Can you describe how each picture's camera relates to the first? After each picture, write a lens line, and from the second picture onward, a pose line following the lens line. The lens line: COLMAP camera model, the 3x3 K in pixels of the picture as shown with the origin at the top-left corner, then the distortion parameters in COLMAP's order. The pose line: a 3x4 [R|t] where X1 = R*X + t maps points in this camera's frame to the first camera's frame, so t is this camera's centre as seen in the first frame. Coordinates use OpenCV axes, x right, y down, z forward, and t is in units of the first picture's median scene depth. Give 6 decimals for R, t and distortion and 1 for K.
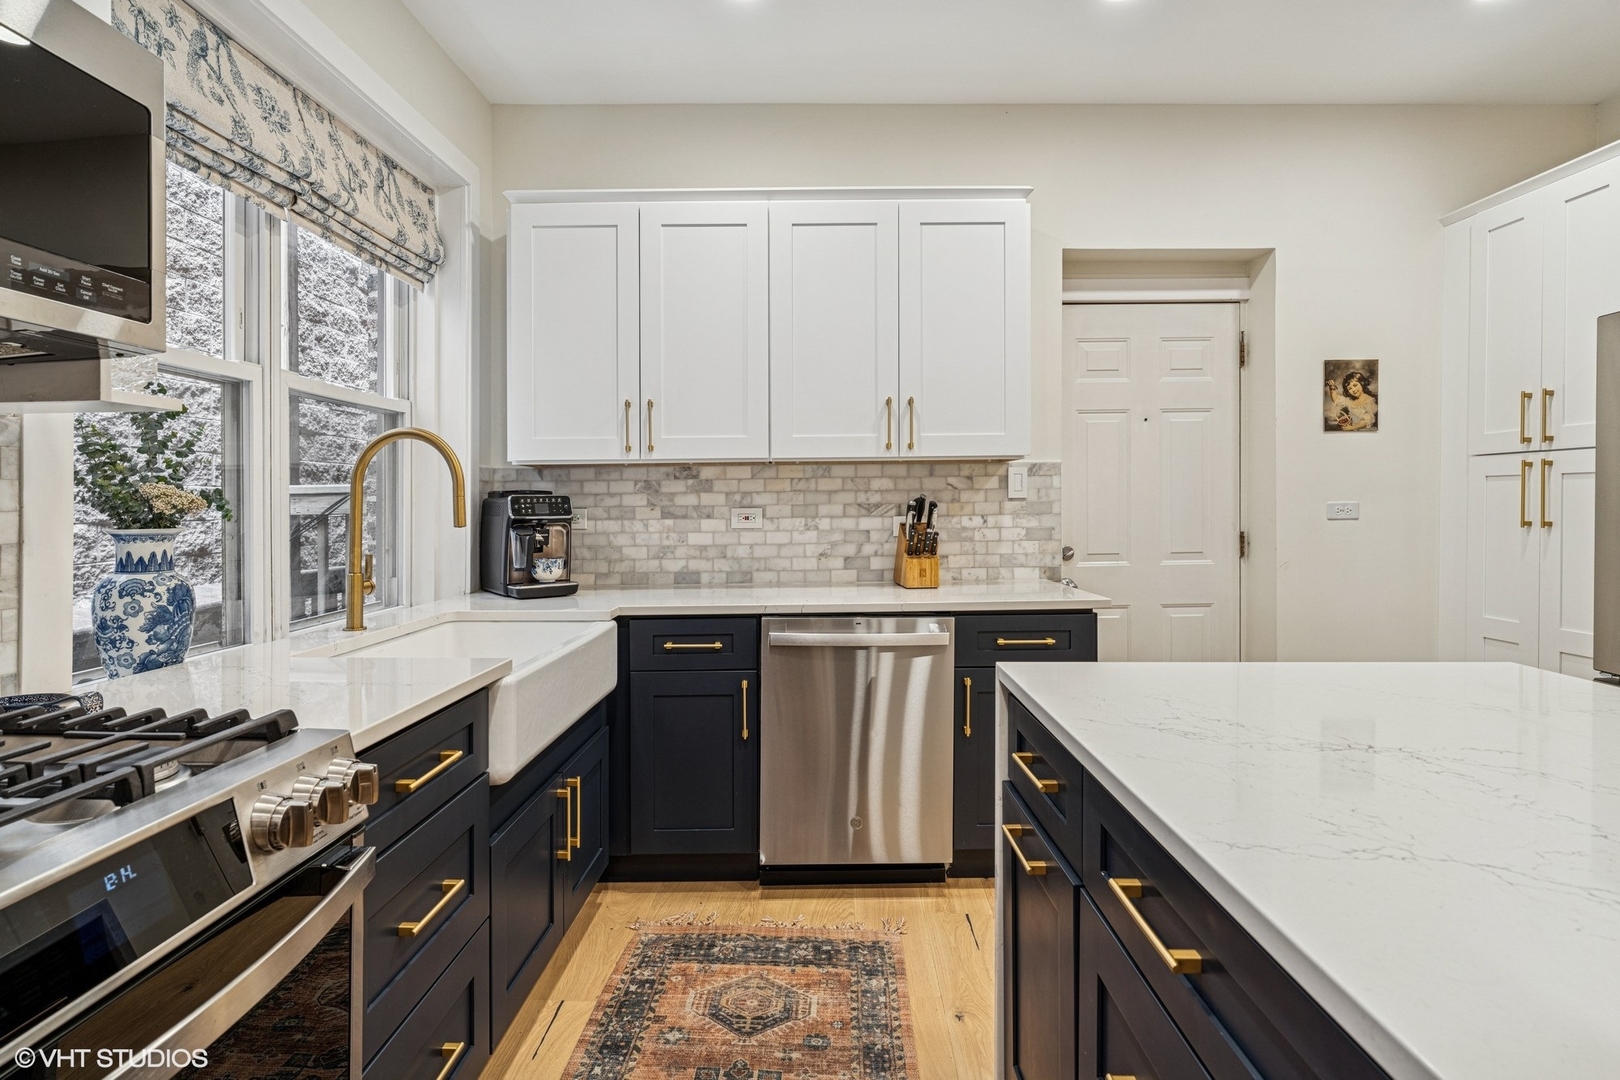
lens RADIAL K [[839.3, 0, 771.1], [0, 839.3, 506.3], [0, 0, 1]] dist [-0.007341, 0.000488]
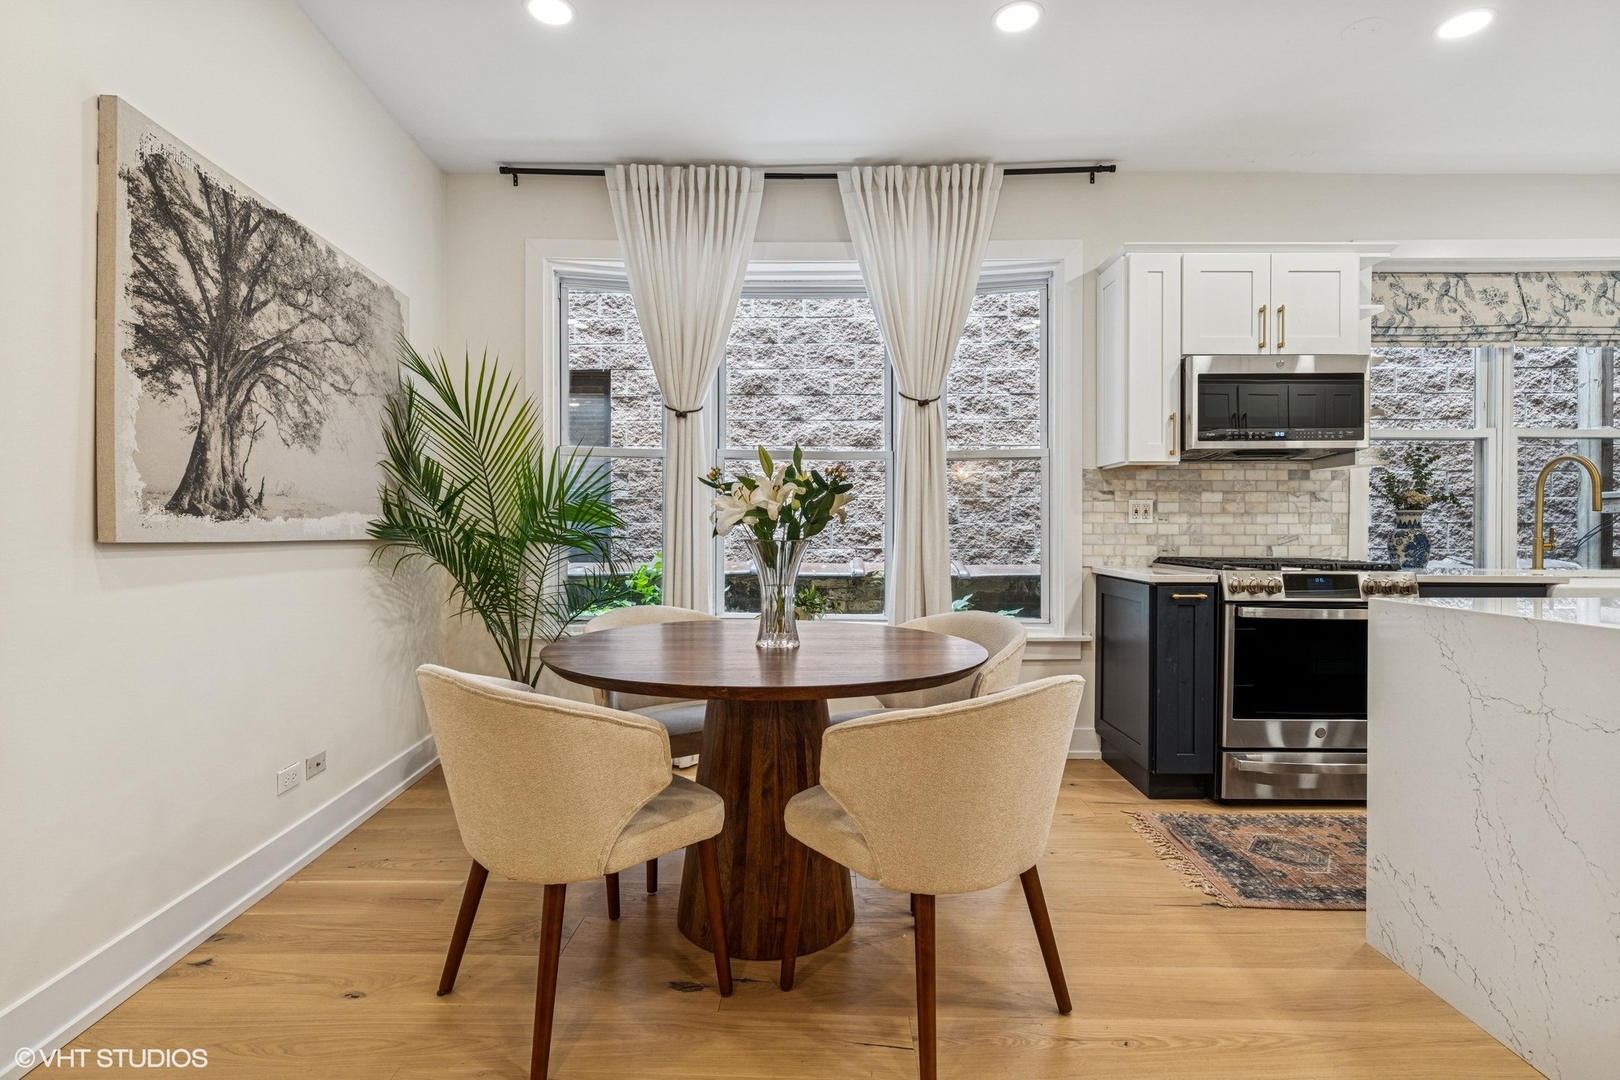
lens RADIAL K [[785.3, 0, 814.3], [0, 785.3, 536.3], [0, 0, 1]] dist [-0.010041, 0.004057]
pose [[0.054612, 0.014841, -0.998397, 0.722918], [-0.004333, 0.999884, 0.014626, 0.038676], [0.998498, 0.003527, 0.054670, -0.427212]]
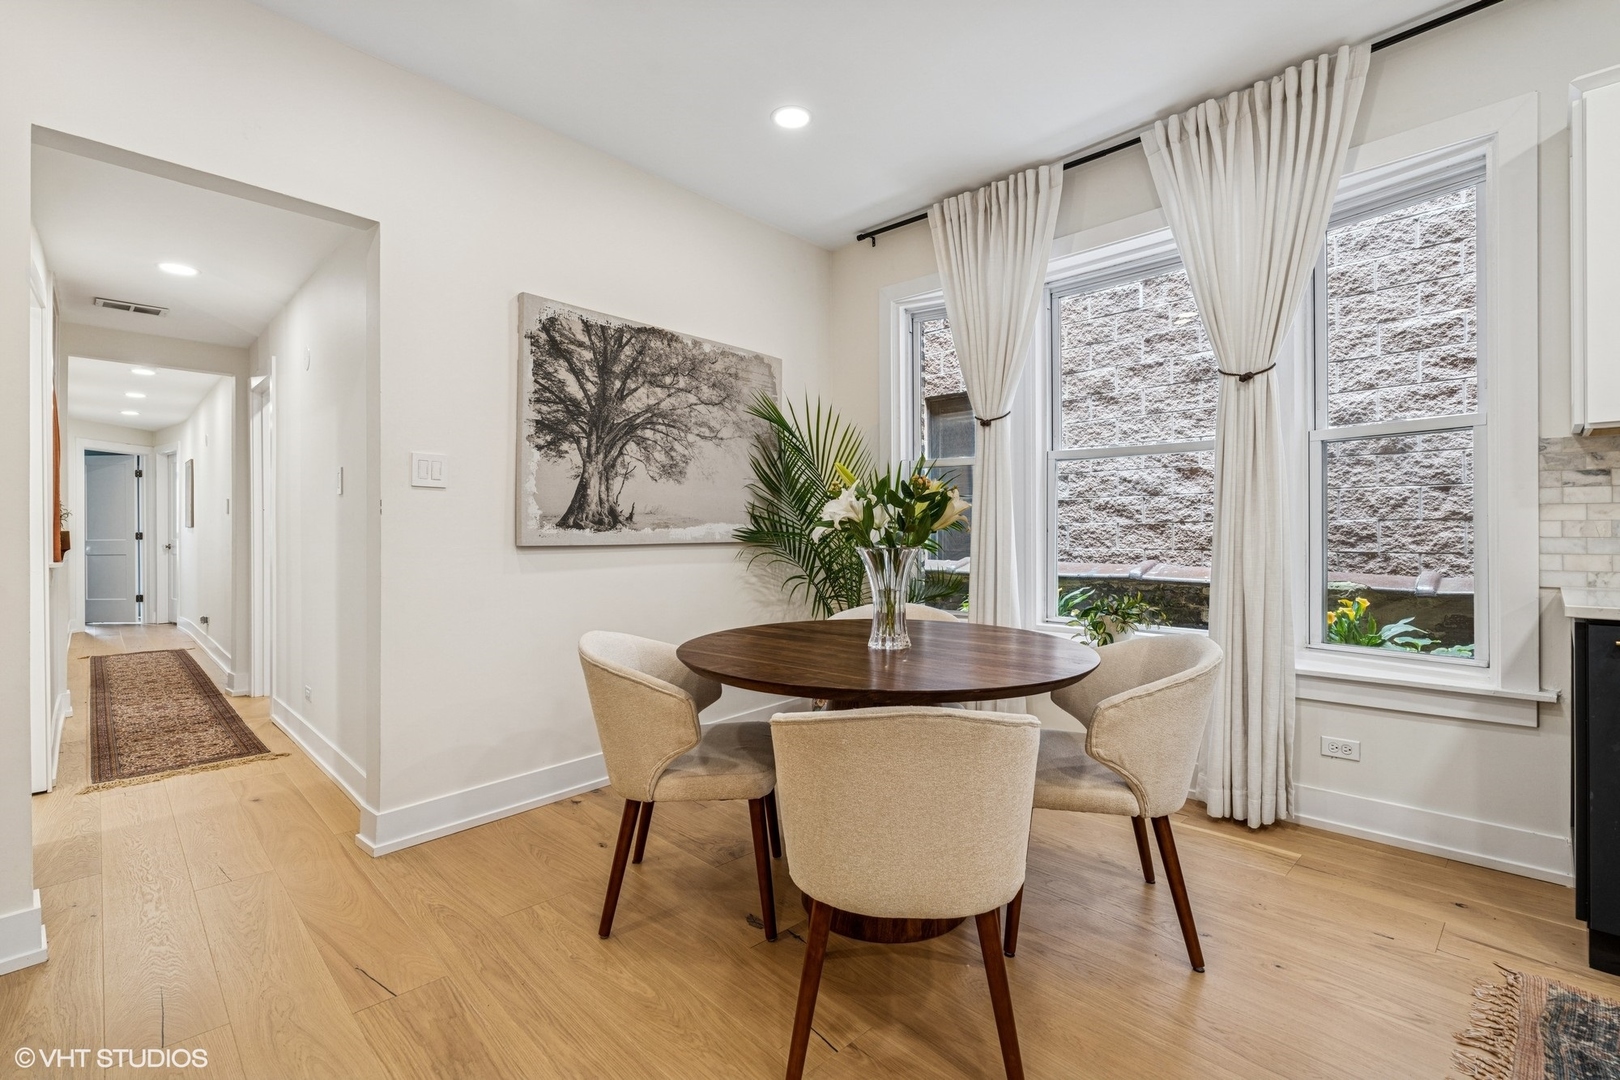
lens RADIAL K [[740.8, 0, 812.8], [0, 740.8, 530.6], [0, 0, 1]] dist [-0.004202, 0.003200]
pose [[-0.665401, 0.014328, -0.746349, 0.597159], [0.010473, 0.999897, 0.009859, 0.029294], [0.746413, -0.001256, -0.665482, -0.023891]]
